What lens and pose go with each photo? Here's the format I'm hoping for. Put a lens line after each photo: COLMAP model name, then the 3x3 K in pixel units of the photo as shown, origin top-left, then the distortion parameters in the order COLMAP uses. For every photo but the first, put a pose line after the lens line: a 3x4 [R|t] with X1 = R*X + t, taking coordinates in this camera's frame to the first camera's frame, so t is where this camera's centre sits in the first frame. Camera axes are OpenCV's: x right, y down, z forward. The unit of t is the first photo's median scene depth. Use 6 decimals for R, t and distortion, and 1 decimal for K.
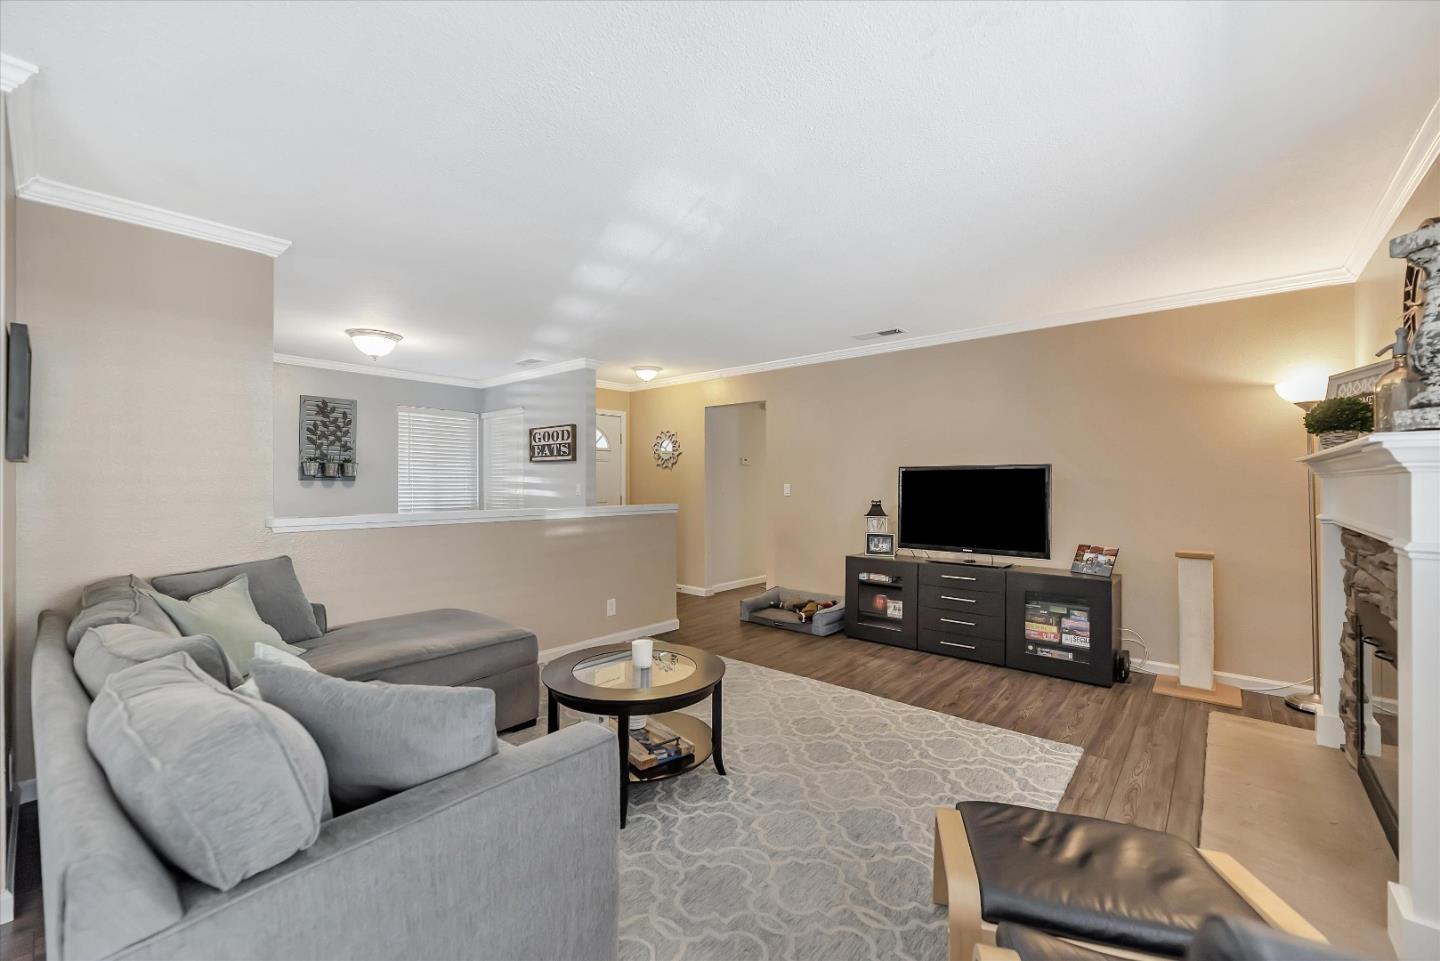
lens RADIAL K [[586.5, 0, 713.9], [0, 586.5, 476.4], [0, 0, 1]] dist [-0.001967, -0.000068]
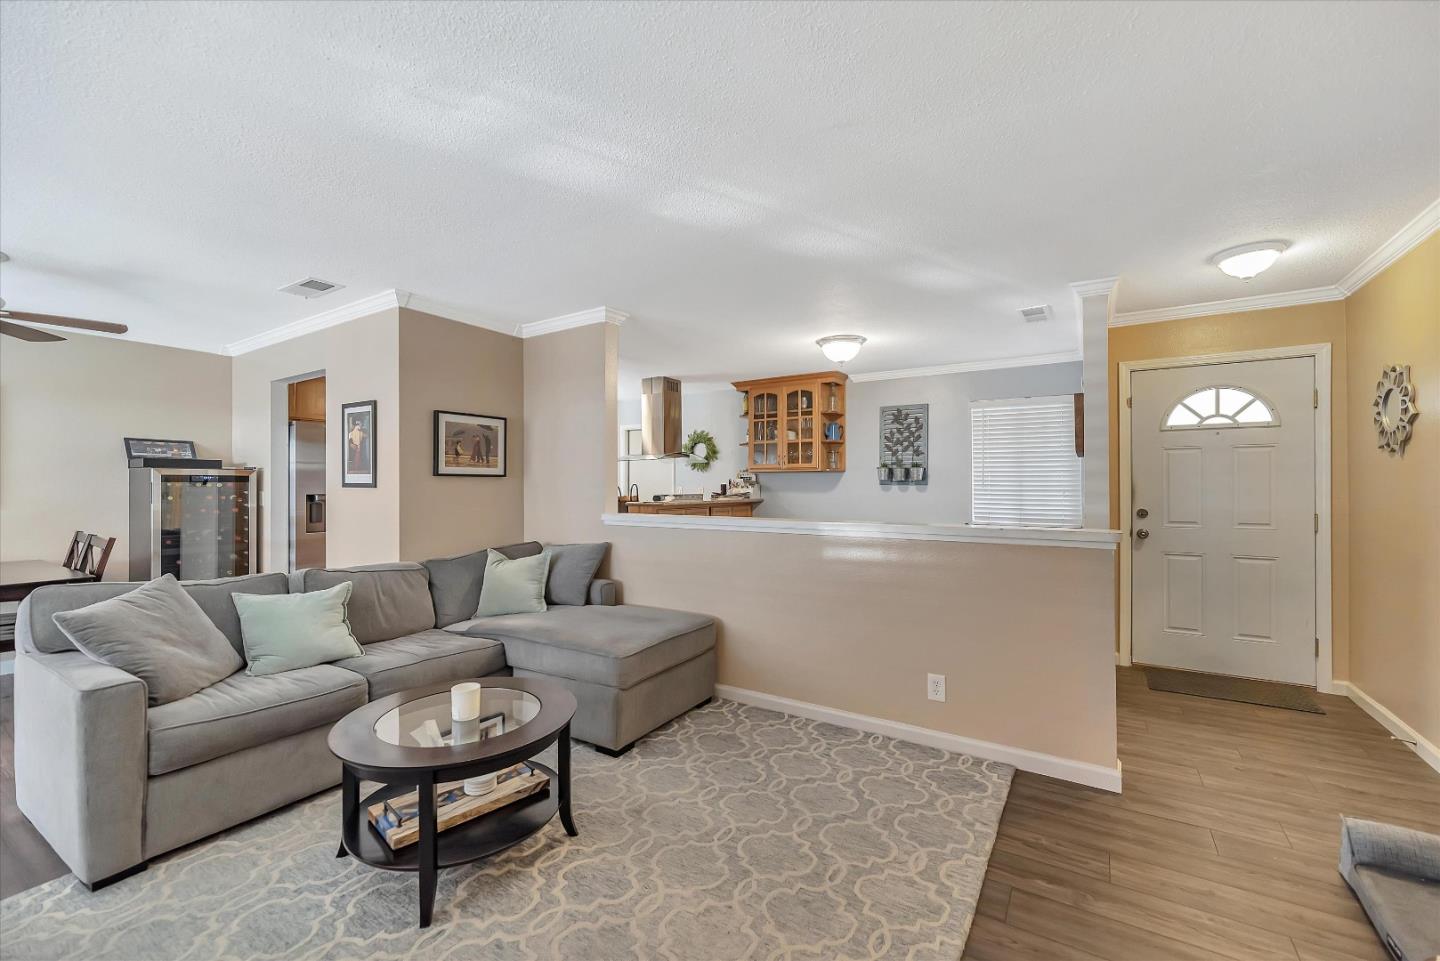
lens RADIAL K [[586.5, 0, 725.1], [0, 586.5, 480.4], [0, 0, 1]] dist [-0.001967, -0.000068]
pose [[0.157104, -0.012929, -0.987497, 0.319365], [0.010174, 0.999882, -0.011473, 0.007603], [0.987530, -0.008244, 0.157217, 0.541432]]
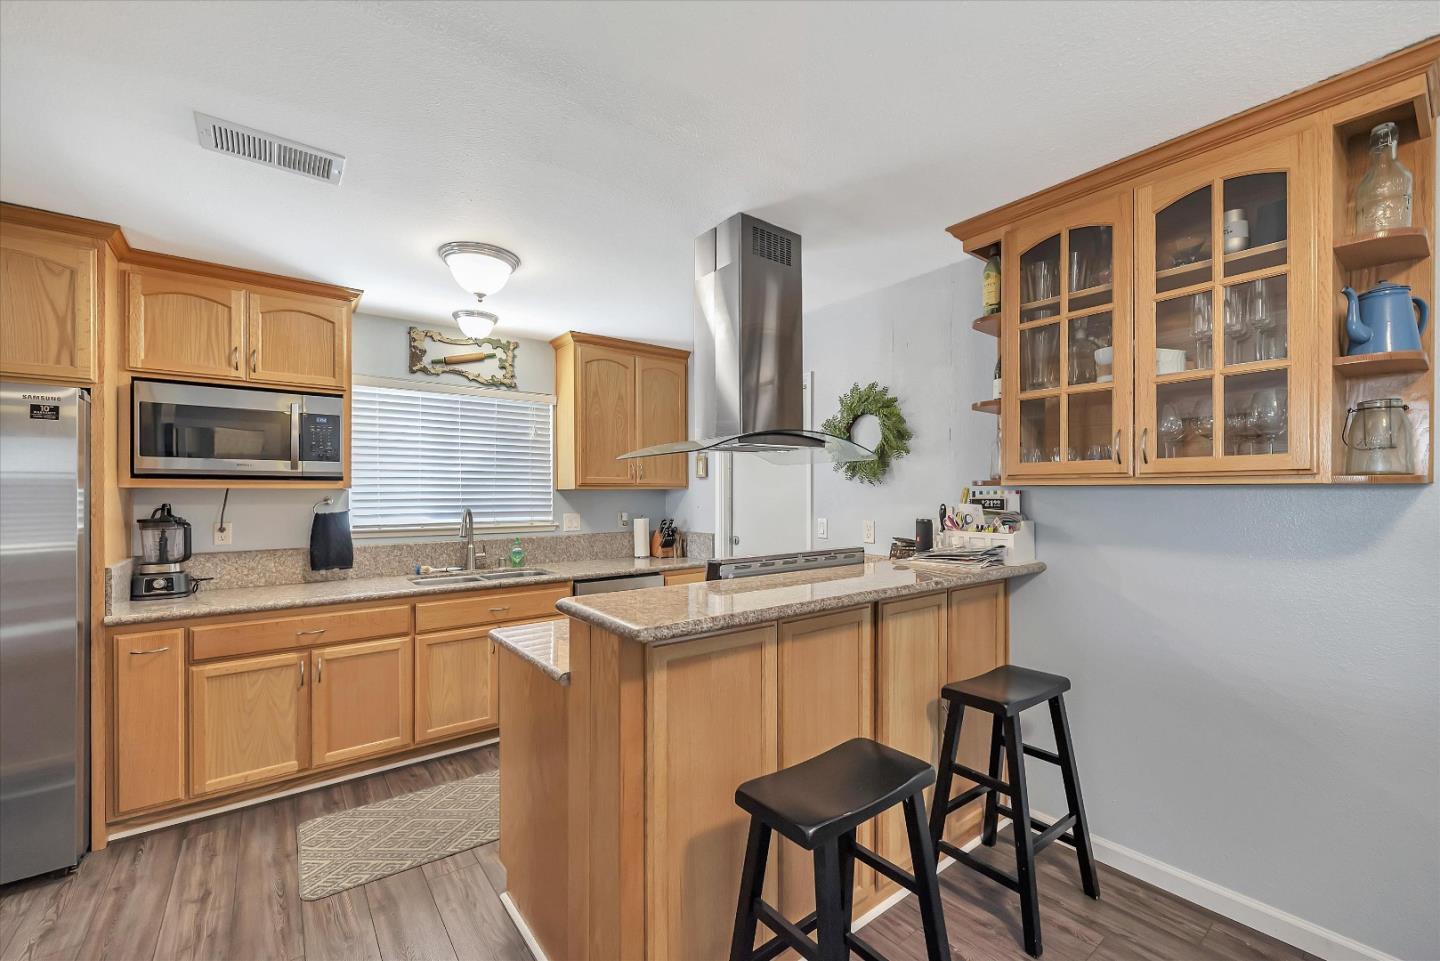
lens RADIAL K [[586.5, 0, 726.5], [0, 586.5, 491.9], [0, 0, 1]] dist [-0.001967, -0.000068]
pose [[-0.191470, -0.000920, -0.981498, -0.409428], [0.007218, 0.999971, -0.002345, -0.018473], [0.981472, -0.007534, -0.191458, 0.666654]]
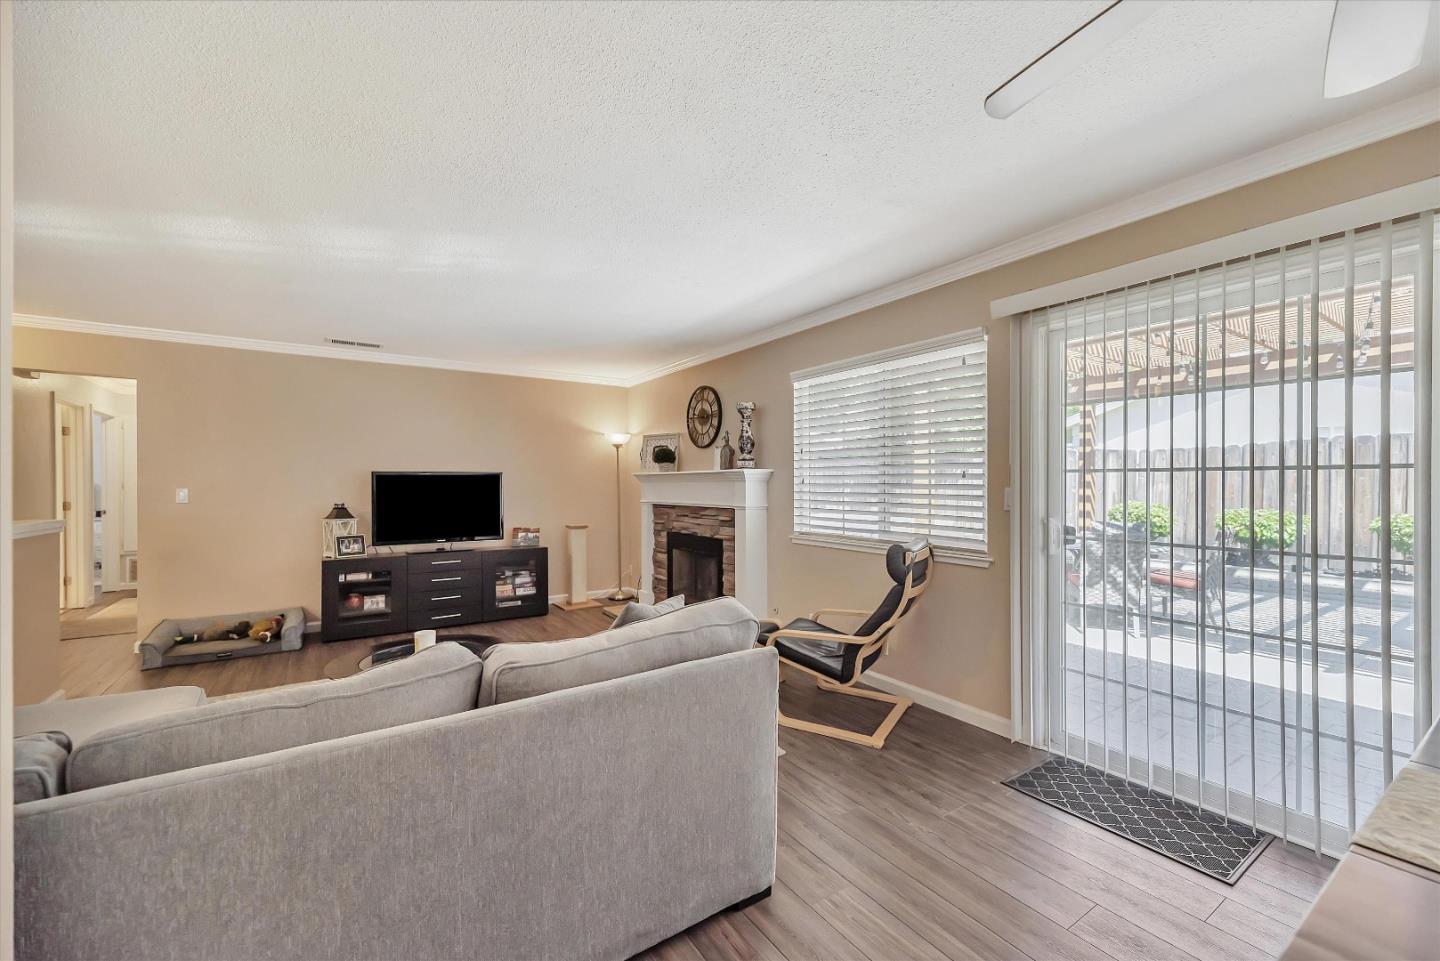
lens RADIAL K [[586.5, 0, 743.6], [0, 586.5, 484.2], [0, 0, 1]] dist [-0.001967, -0.000068]
pose [[0.240882, -0.000737, 0.970554, -0.456445], [-0.006183, 0.999978, 0.002294, 0.000149], [-0.970535, -0.006554, 0.240873, 0.063360]]
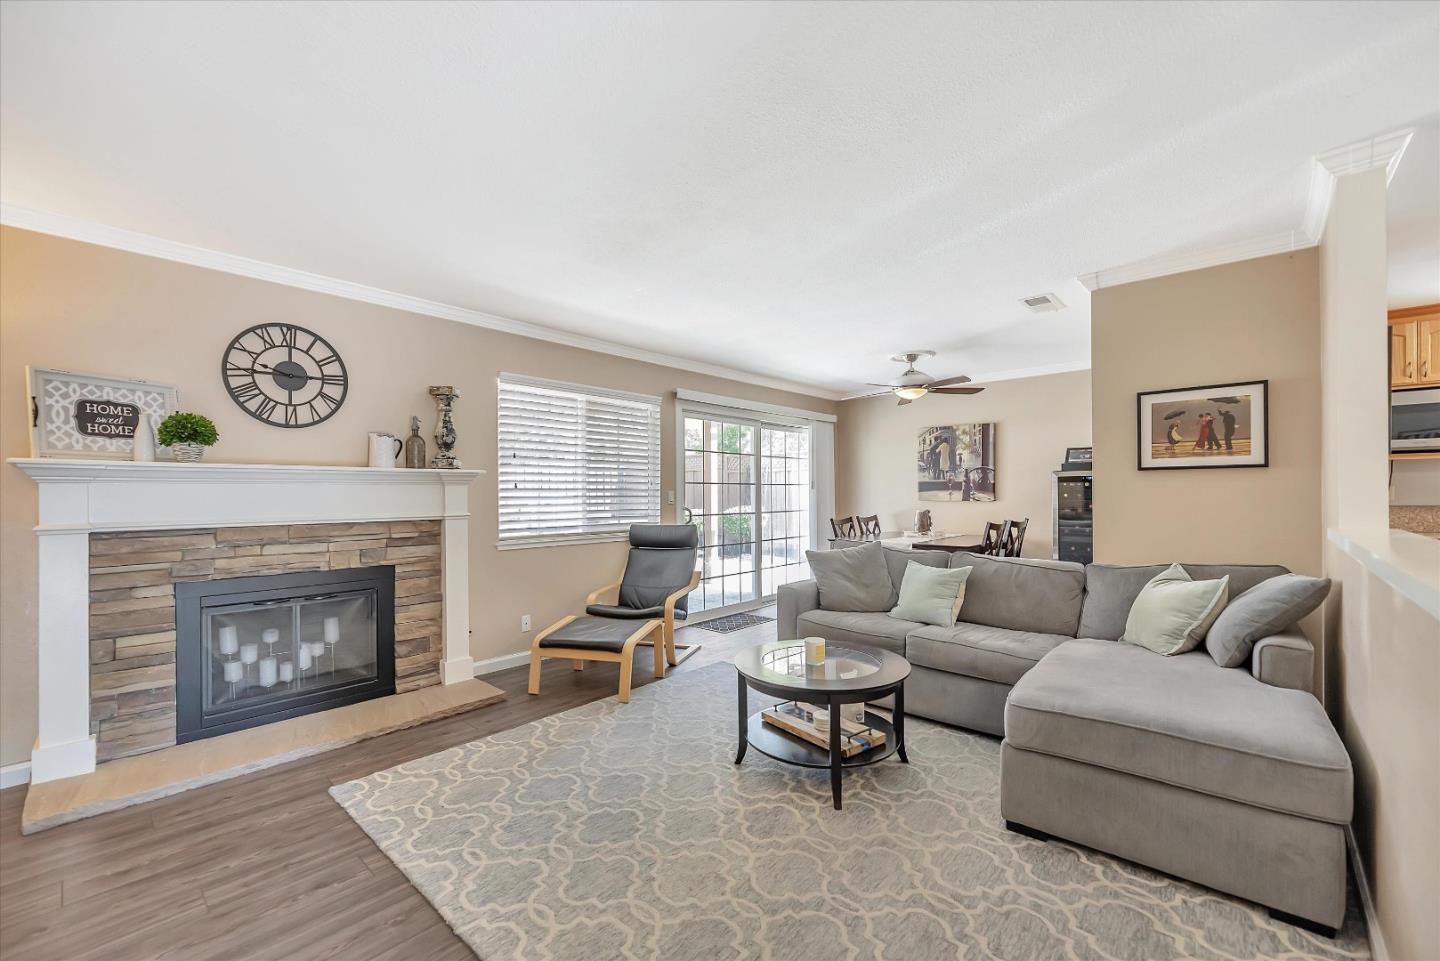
lens RADIAL K [[592.2, 0, 715.3], [0, 592.2, 499.5], [0, 0, 1]] dist [-0.004650, 0.001723]
pose [[-0.999784, 0.006873, 0.019599, 0.013936], [0.006908, 0.999975, 0.001690, 0.015677], [-0.019587, 0.001825, -0.999806, 0.901568]]
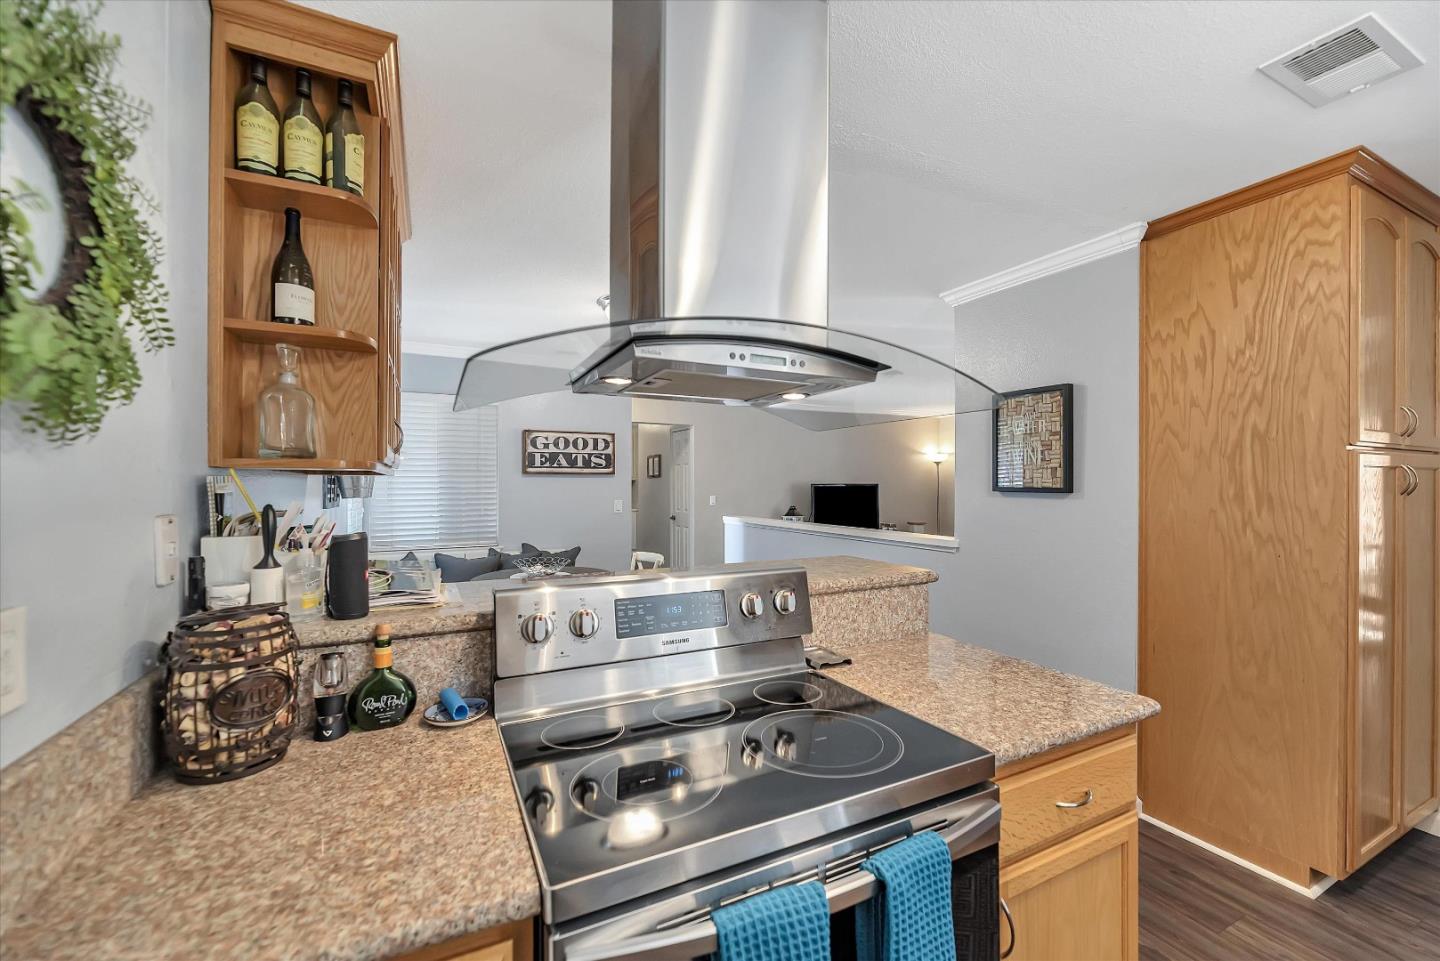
lens RADIAL K [[586.5, 0, 724.7], [0, 586.5, 482.7], [0, 0, 1]] dist [-0.001967, -0.000068]
pose [[0.367475, -0.001330, 0.930032, -1.016008], [-0.004981, 0.999982, 0.003398, -0.018534], [-0.930020, -0.005881, 0.367462, 0.531080]]
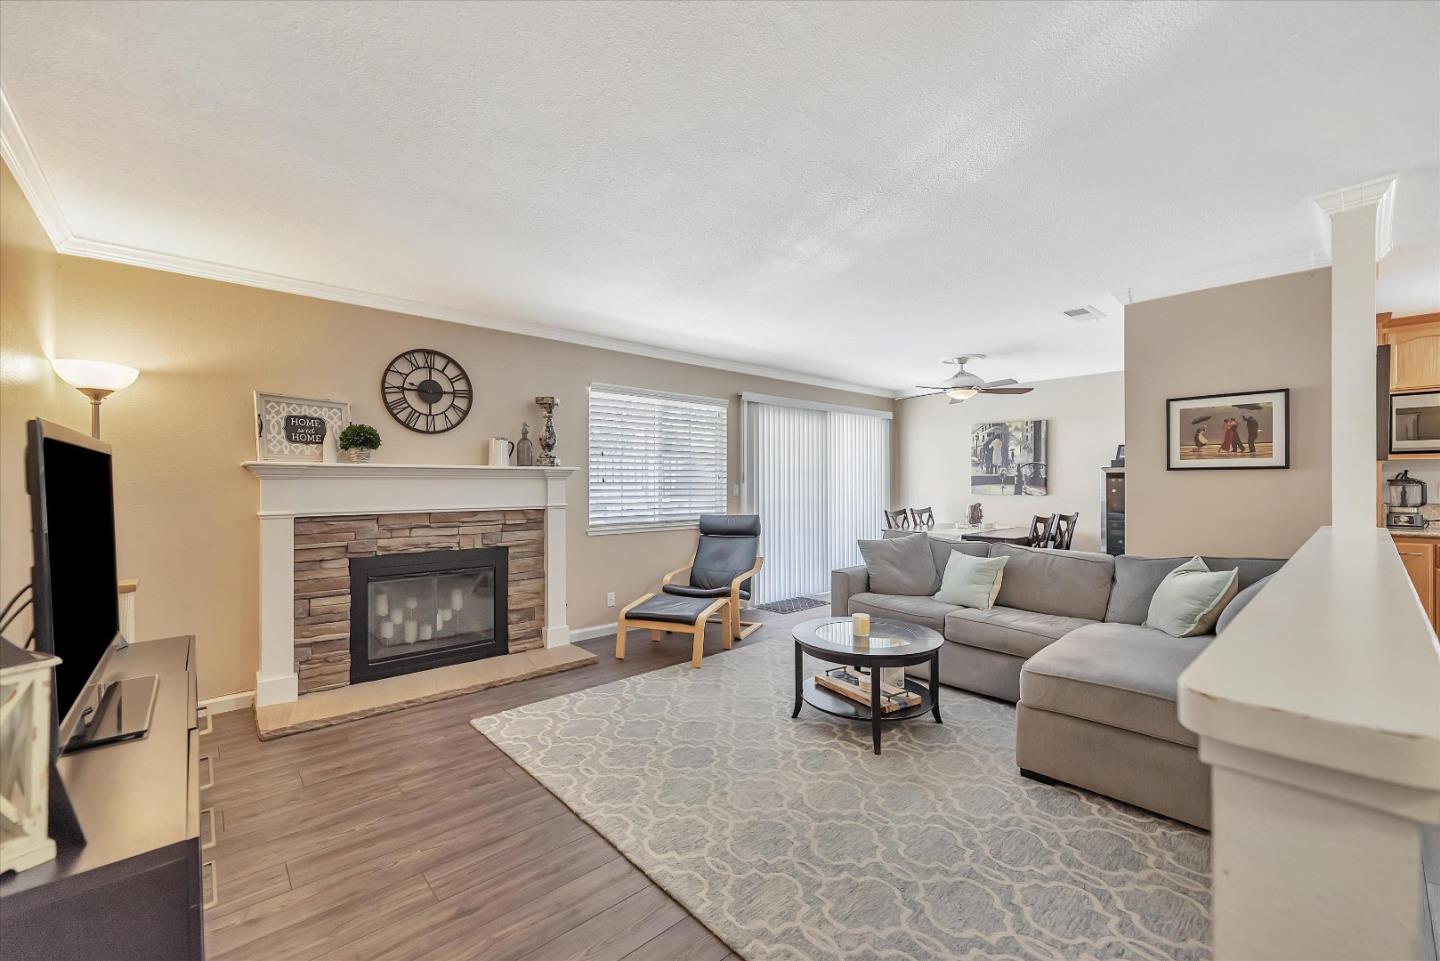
lens RADIAL K [[586.5, 0, 718.3], [0, 586.5, 487.1], [0, 0, 1]] dist [-0.001967, -0.000068]
pose [[-0.993097, 0.000977, 0.117295, 0.012810], [0.000905, 0.999999, -0.000665, 0.008886], [-0.117296, -0.000555, -0.993097, 0.989023]]
